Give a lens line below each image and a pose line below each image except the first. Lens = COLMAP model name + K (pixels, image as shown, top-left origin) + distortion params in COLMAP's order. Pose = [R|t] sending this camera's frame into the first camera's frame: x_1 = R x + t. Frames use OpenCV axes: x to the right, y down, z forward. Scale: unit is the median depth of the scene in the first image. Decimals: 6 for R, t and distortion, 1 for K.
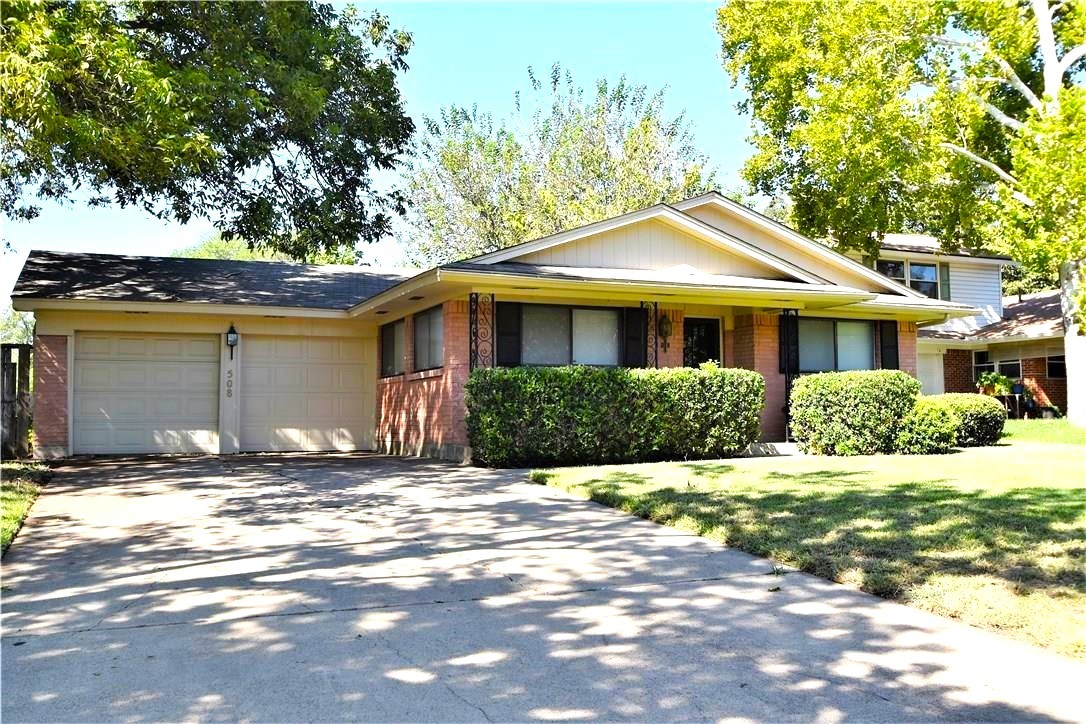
lens RADIAL K [[1026.0, 0, 542.8], [0, 1026.0, 359.6], [0, 0, 1]] dist [-0.095901, 0.000000]
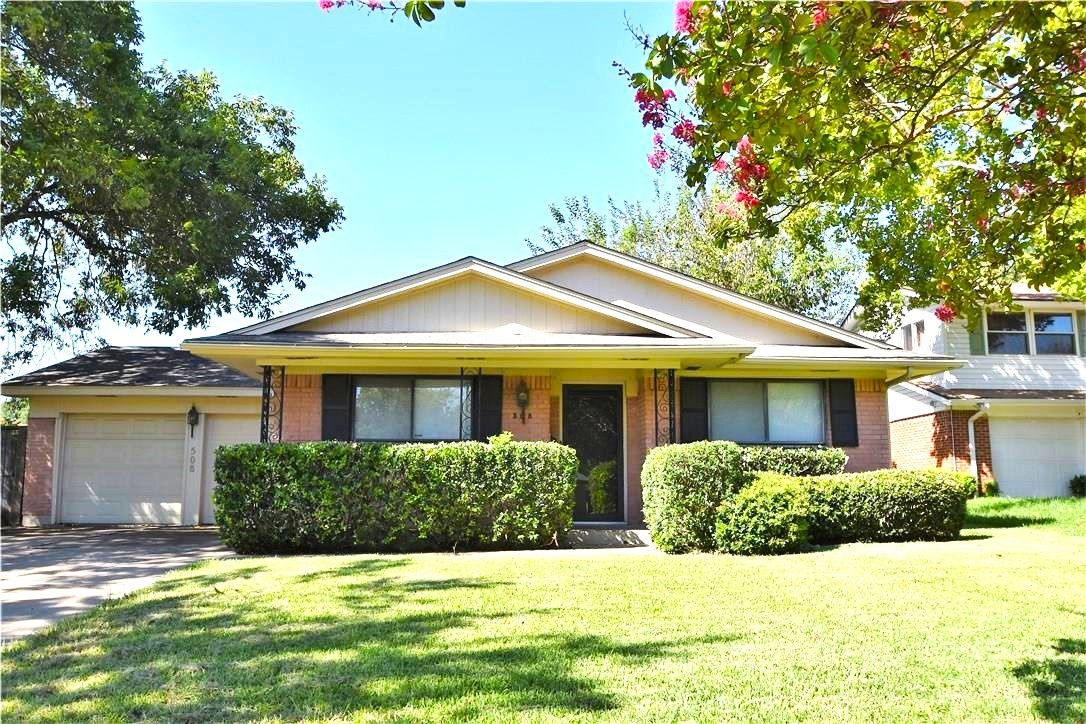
lens RADIAL K [[888.7, 0, 543.1], [0, 888.7, 364.1], [0, 0, 1]] dist [-0.049642, 0.002277]
pose [[0.938937, -0.041546, -0.341571, 0.451960], [0.014844, 0.996650, -0.080421, 0.003744], [0.343768, 0.070440, 0.936409, 0.315127]]
